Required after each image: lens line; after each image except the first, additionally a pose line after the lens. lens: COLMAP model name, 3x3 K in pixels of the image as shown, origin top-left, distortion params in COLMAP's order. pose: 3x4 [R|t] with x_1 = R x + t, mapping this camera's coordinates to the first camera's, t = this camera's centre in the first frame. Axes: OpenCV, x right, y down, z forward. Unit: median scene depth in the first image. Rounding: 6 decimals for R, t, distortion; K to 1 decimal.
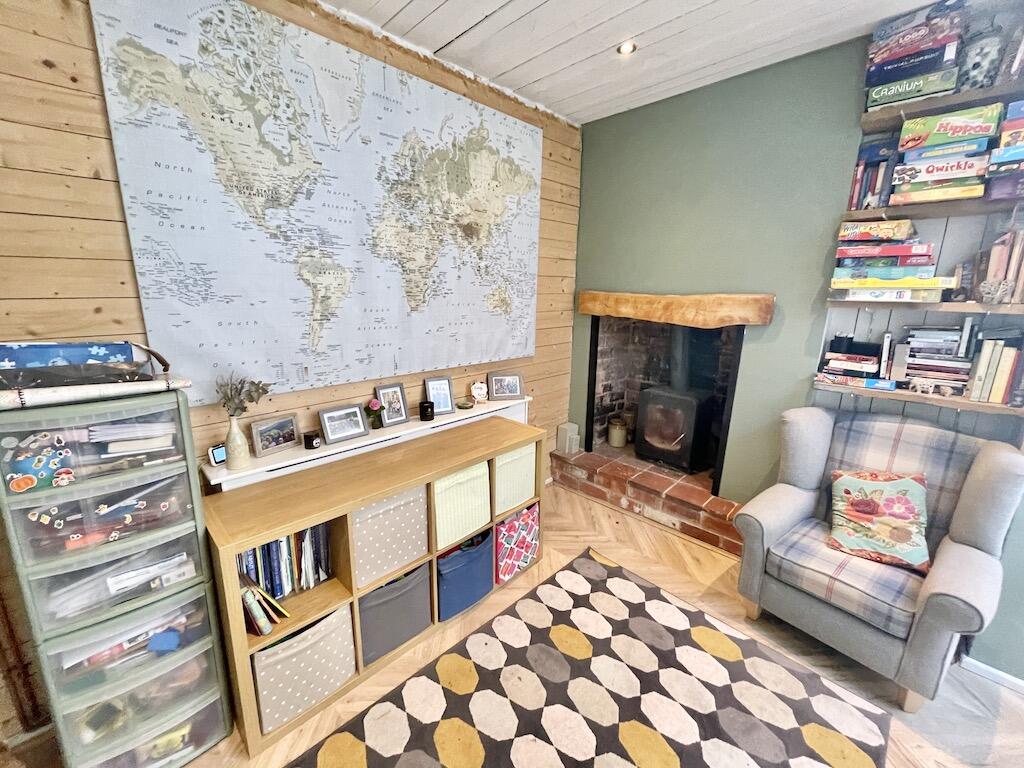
lens RADIAL K [[408.8, 0, 514.0], [0, 408.8, 384.6], [0, 0, 1]] dist [-0.005872, -0.000305]
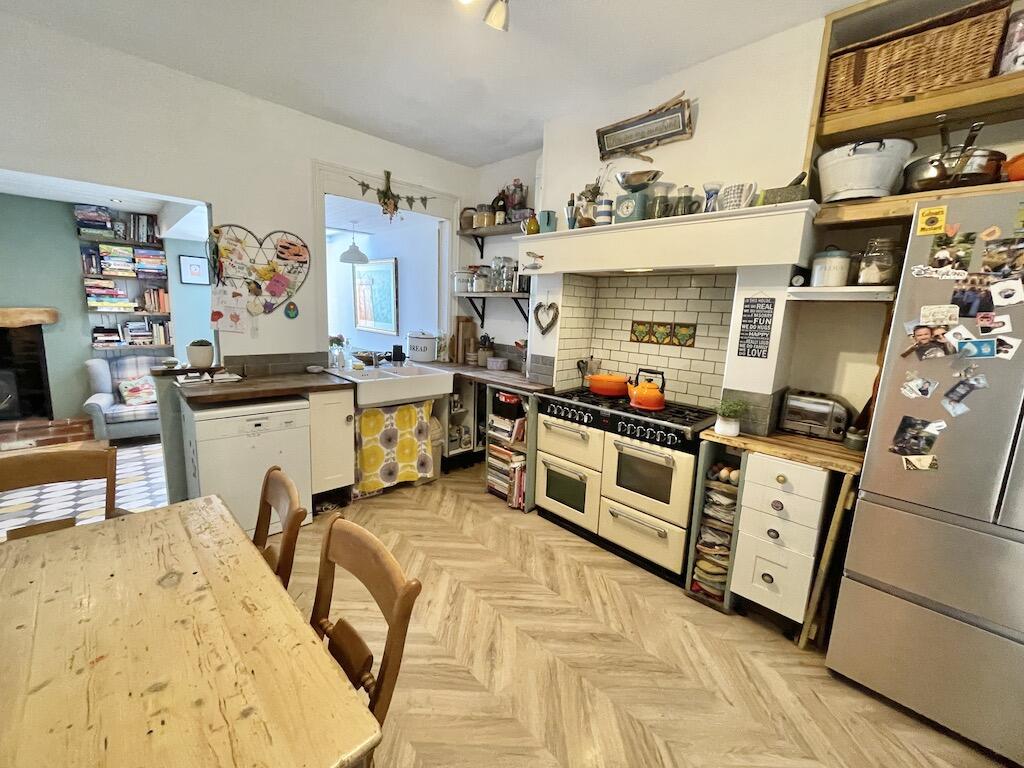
lens RADIAL K [[408.8, 0, 514.2], [0, 408.8, 381.5], [0, 0, 1]] dist [-0.005872, -0.000305]
pose [[-0.007274, -0.183118, 0.983064, -1.724535], [0.184488, 0.965968, 0.181299, 0.226337], [-0.982808, 0.182683, 0.026757, -1.485567]]
